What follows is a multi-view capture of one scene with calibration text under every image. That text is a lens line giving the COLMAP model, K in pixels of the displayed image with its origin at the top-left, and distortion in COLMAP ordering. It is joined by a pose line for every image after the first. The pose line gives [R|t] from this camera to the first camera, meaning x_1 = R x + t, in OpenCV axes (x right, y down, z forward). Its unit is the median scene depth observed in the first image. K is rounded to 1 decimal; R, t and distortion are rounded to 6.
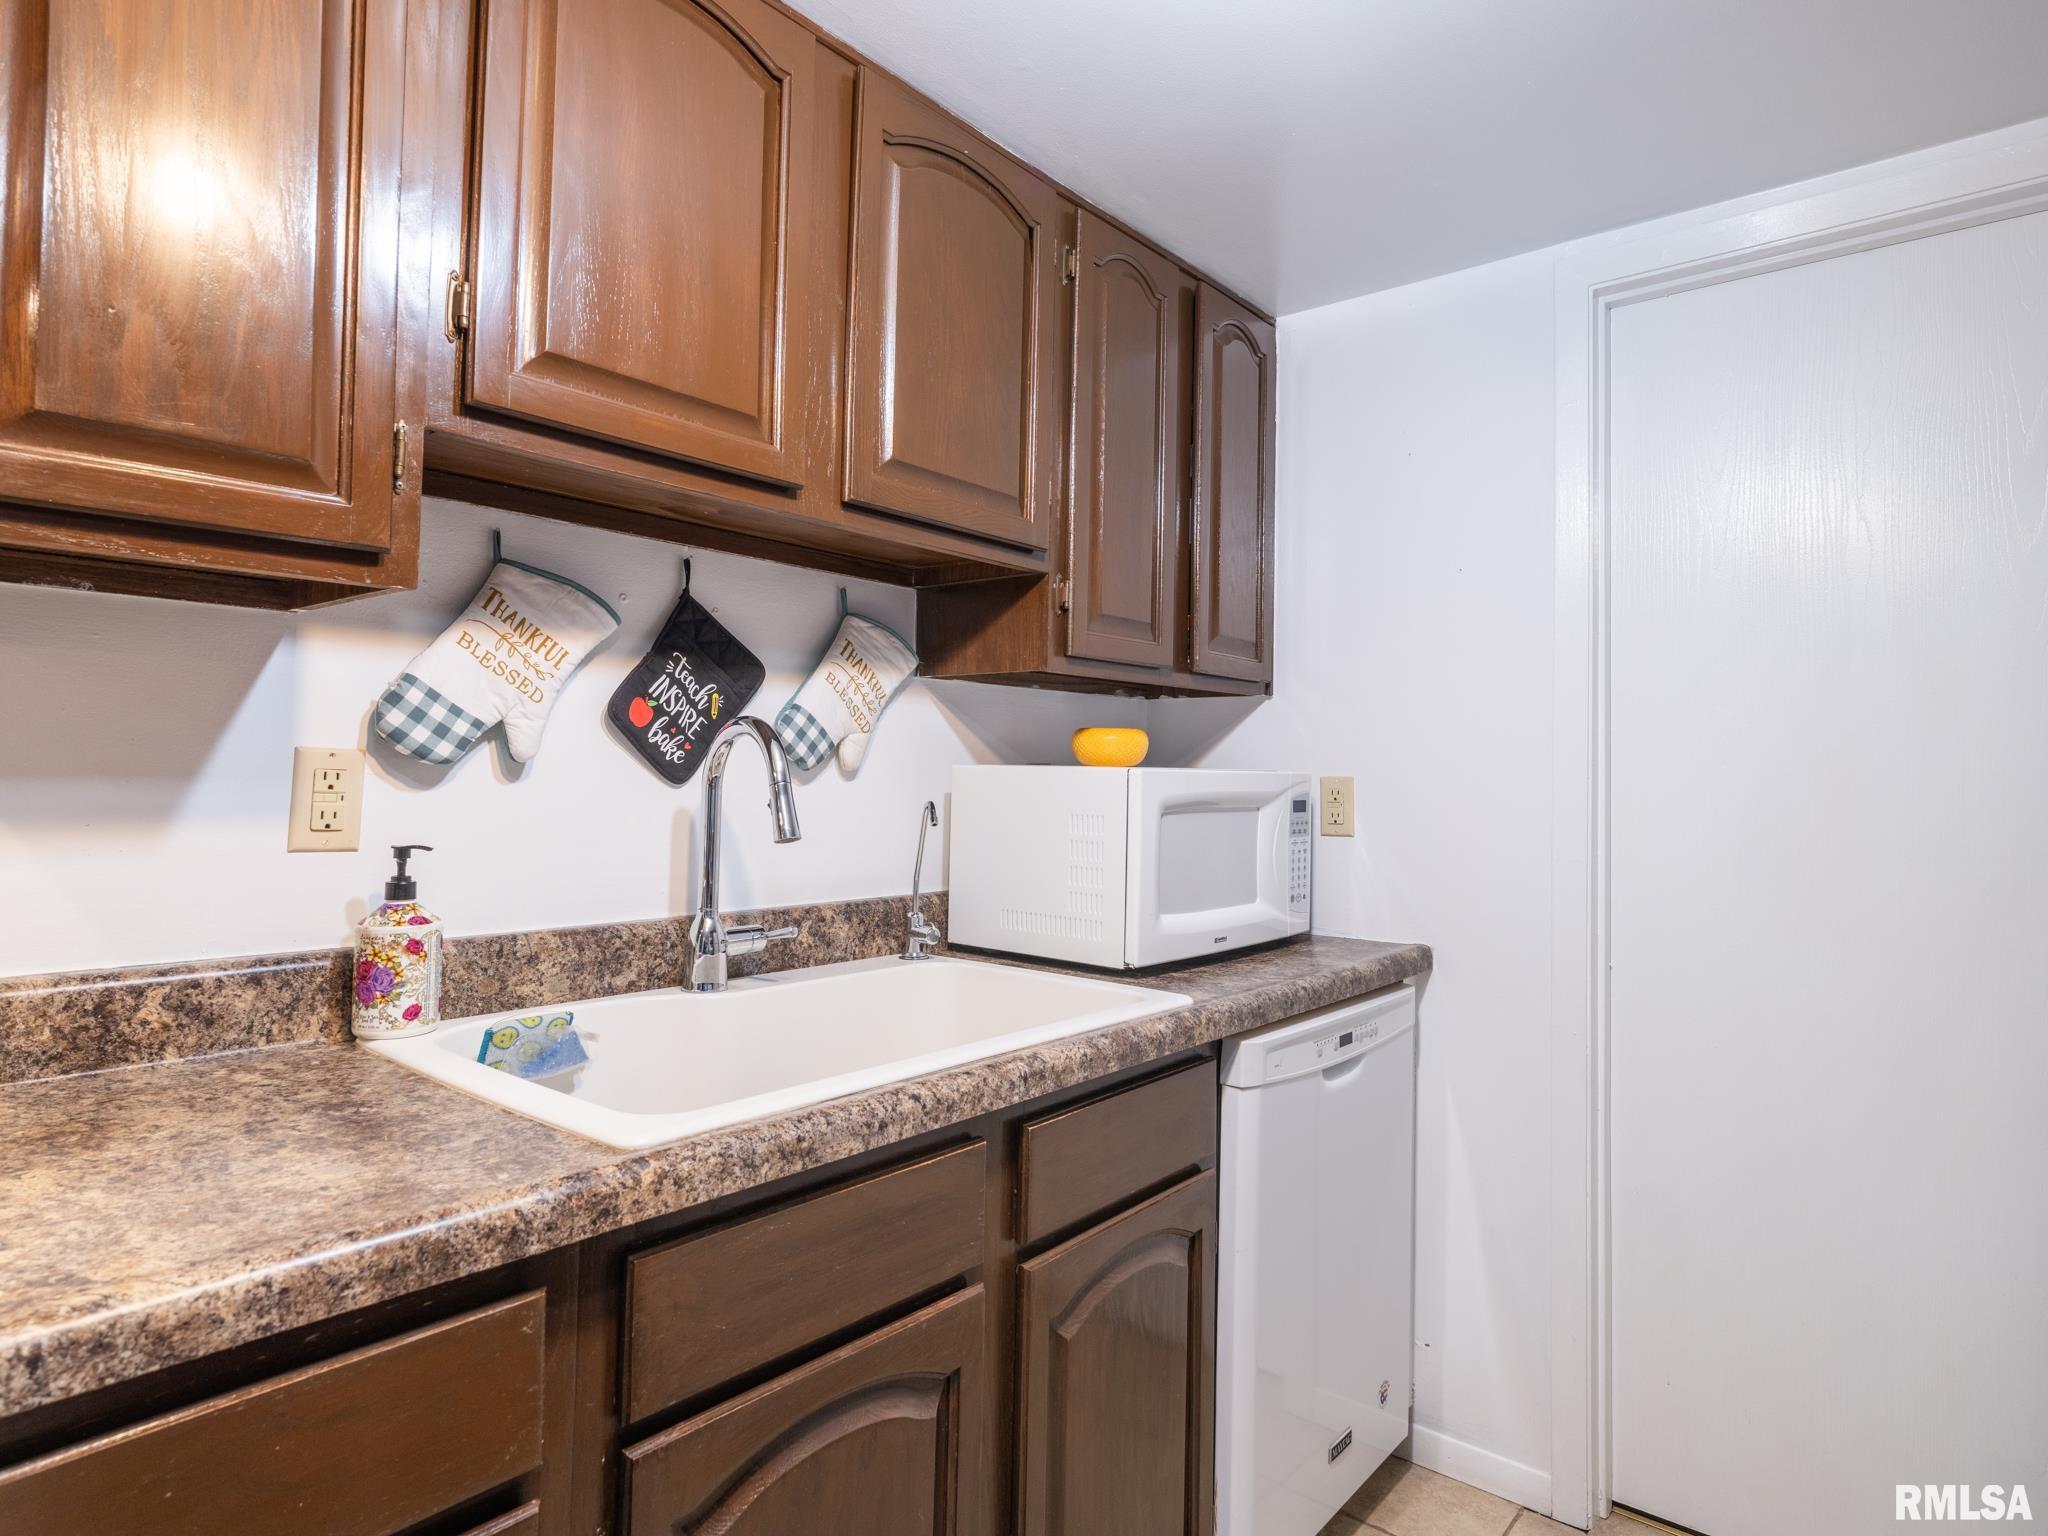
lens RADIAL K [[1228.8, 0, 981.1], [0, 1228.8, 740.5], [0, 0, 1]] dist [-0.001260, -0.006304]
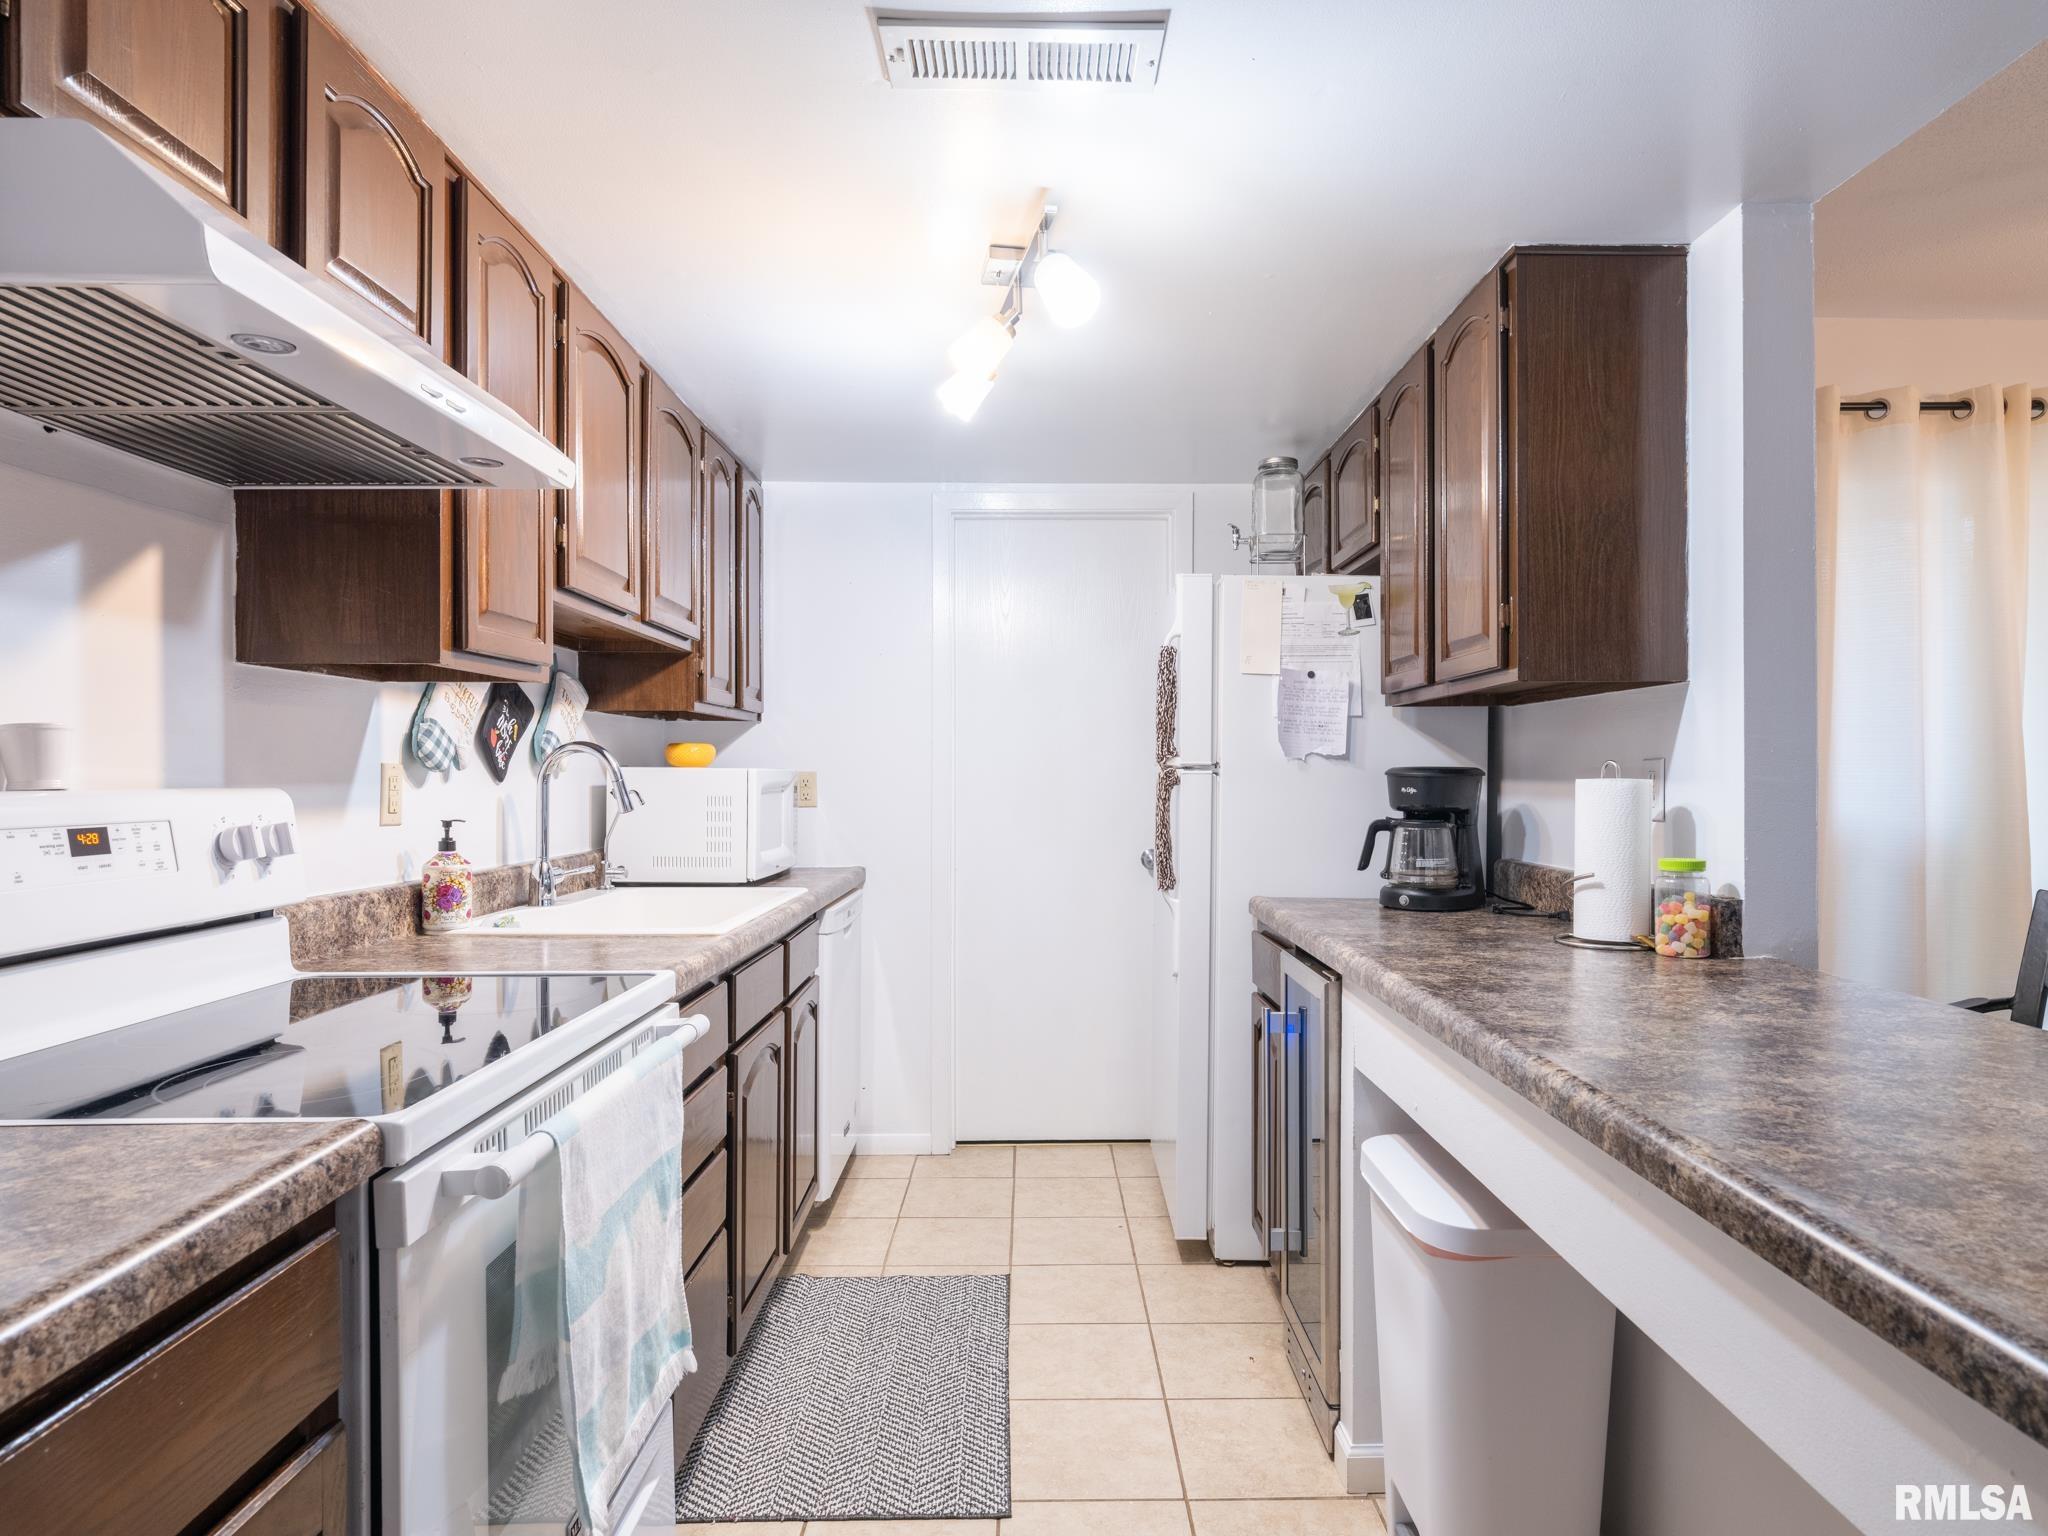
lens RADIAL K [[1126.1, 0, 1040.2], [0, 1126.1, 784.0], [0, 0, 1]] dist [0.008119, -0.006888]
pose [[0.782043, -0.017538, 0.622977, -0.544505], [-0.010133, 0.999114, 0.040847, -0.025659], [-0.623142, -0.038257, 0.781173, -0.508298]]
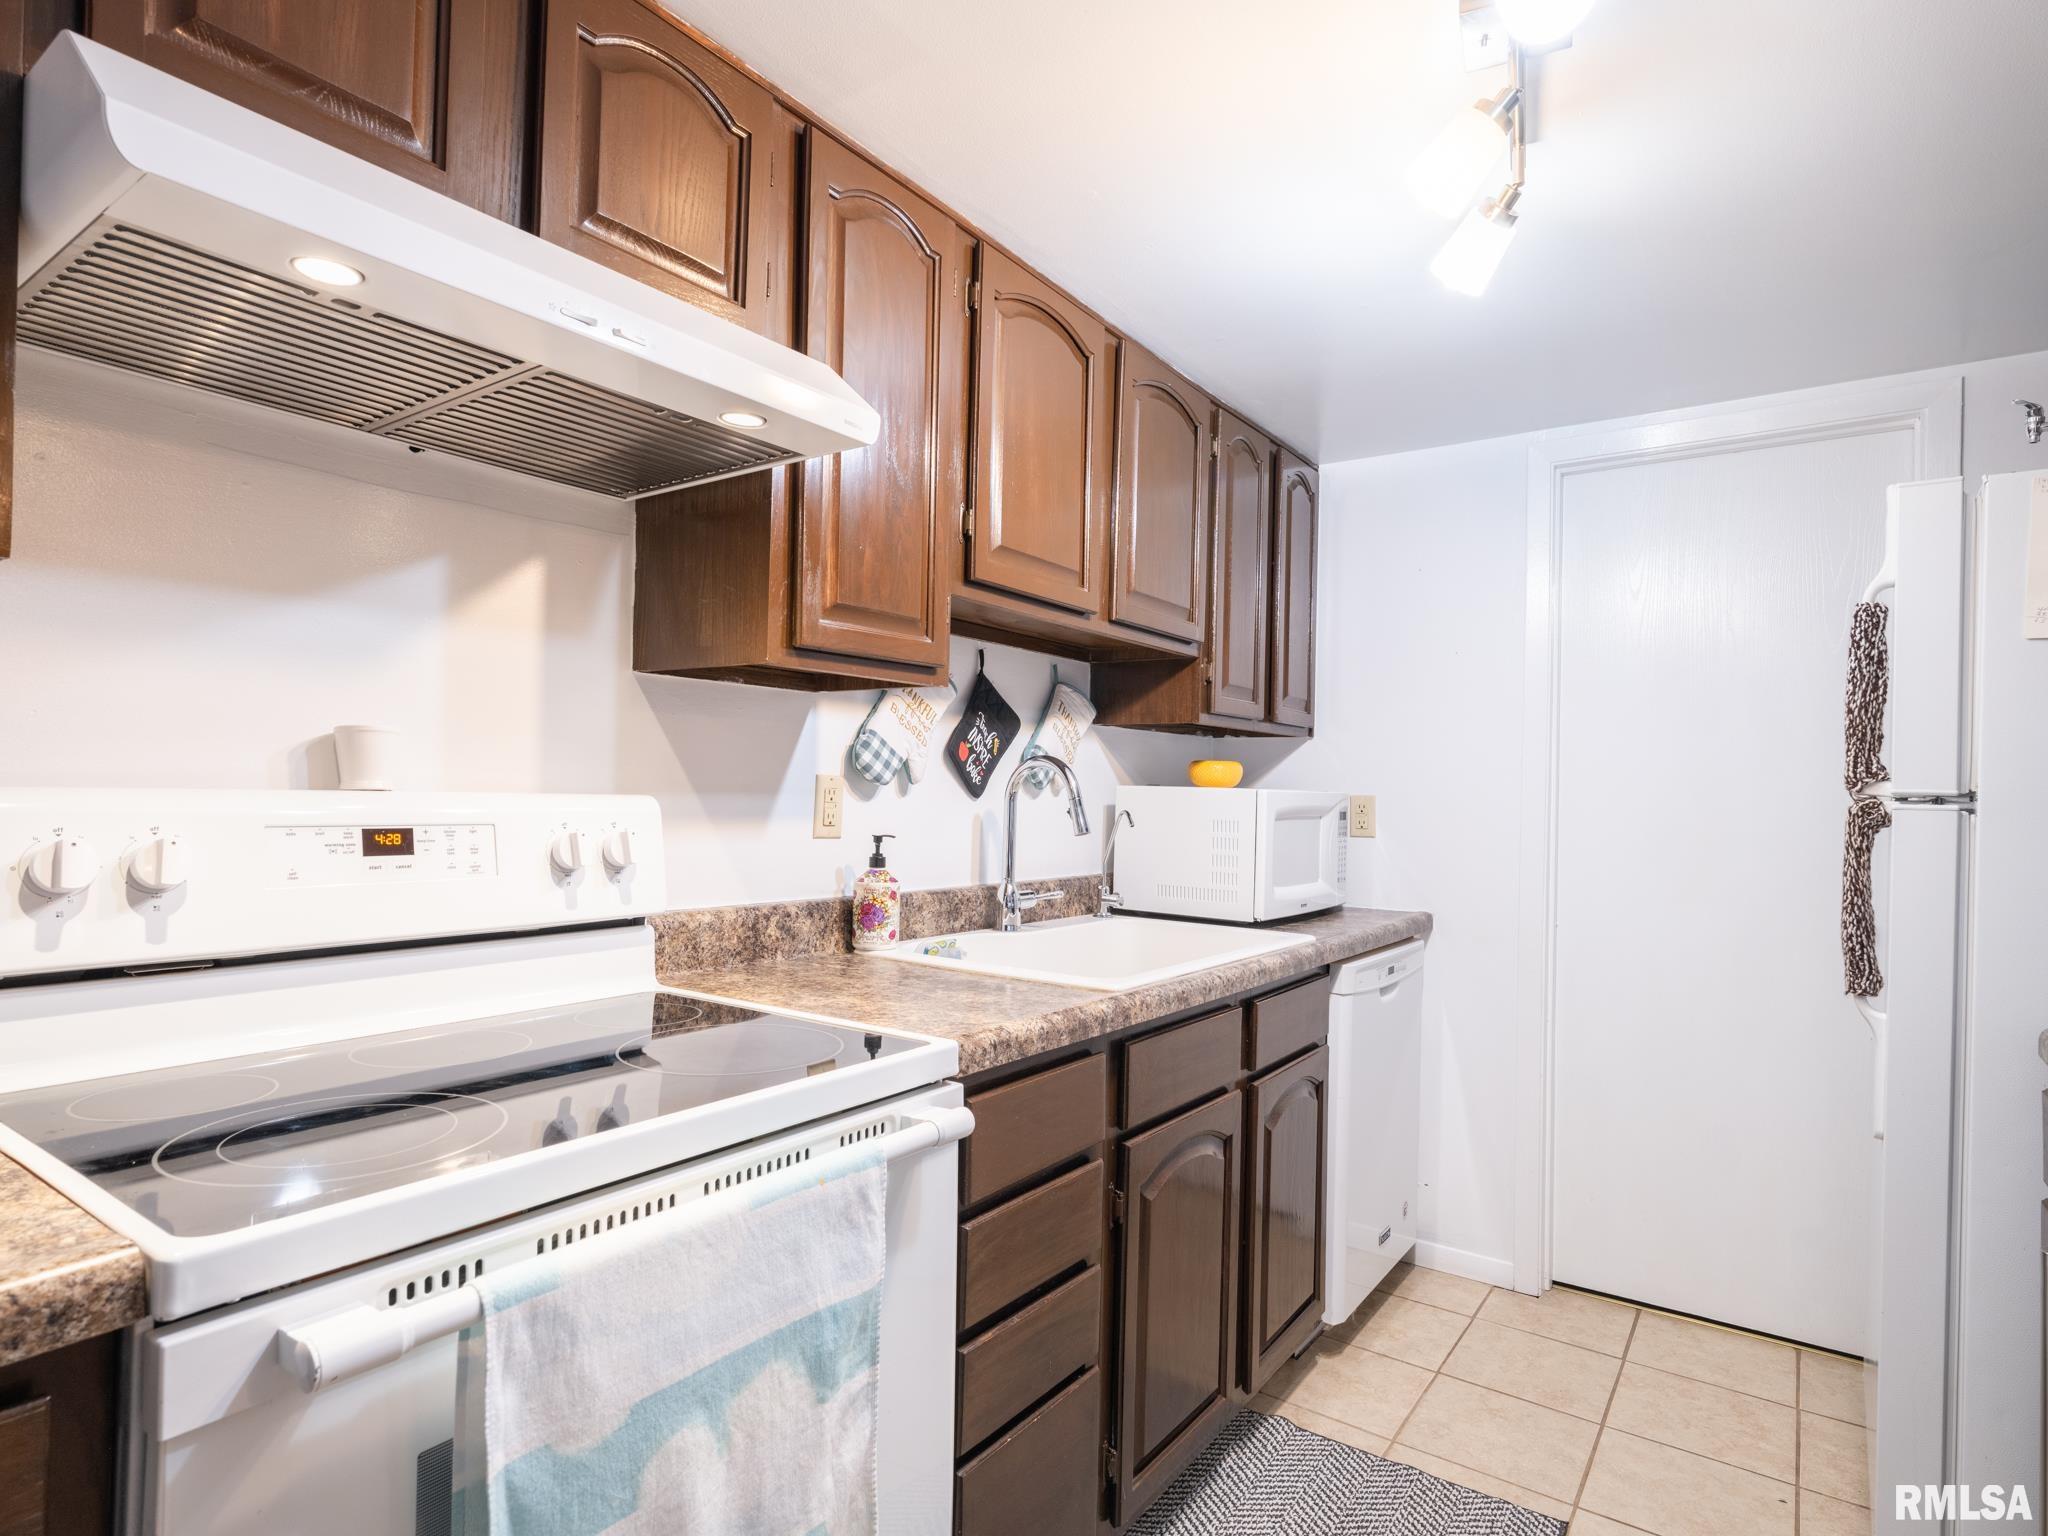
lens RADIAL K [[1126.1, 0, 973.9], [0, 1126.1, 776.5], [0, 0, 1]] dist [0.008119, -0.006888]
pose [[0.998596, 0.010723, 0.051882, -0.285375], [-0.011774, 0.999731, 0.020006, -0.016632], [-0.051653, -0.020589, 0.998453, -0.348352]]
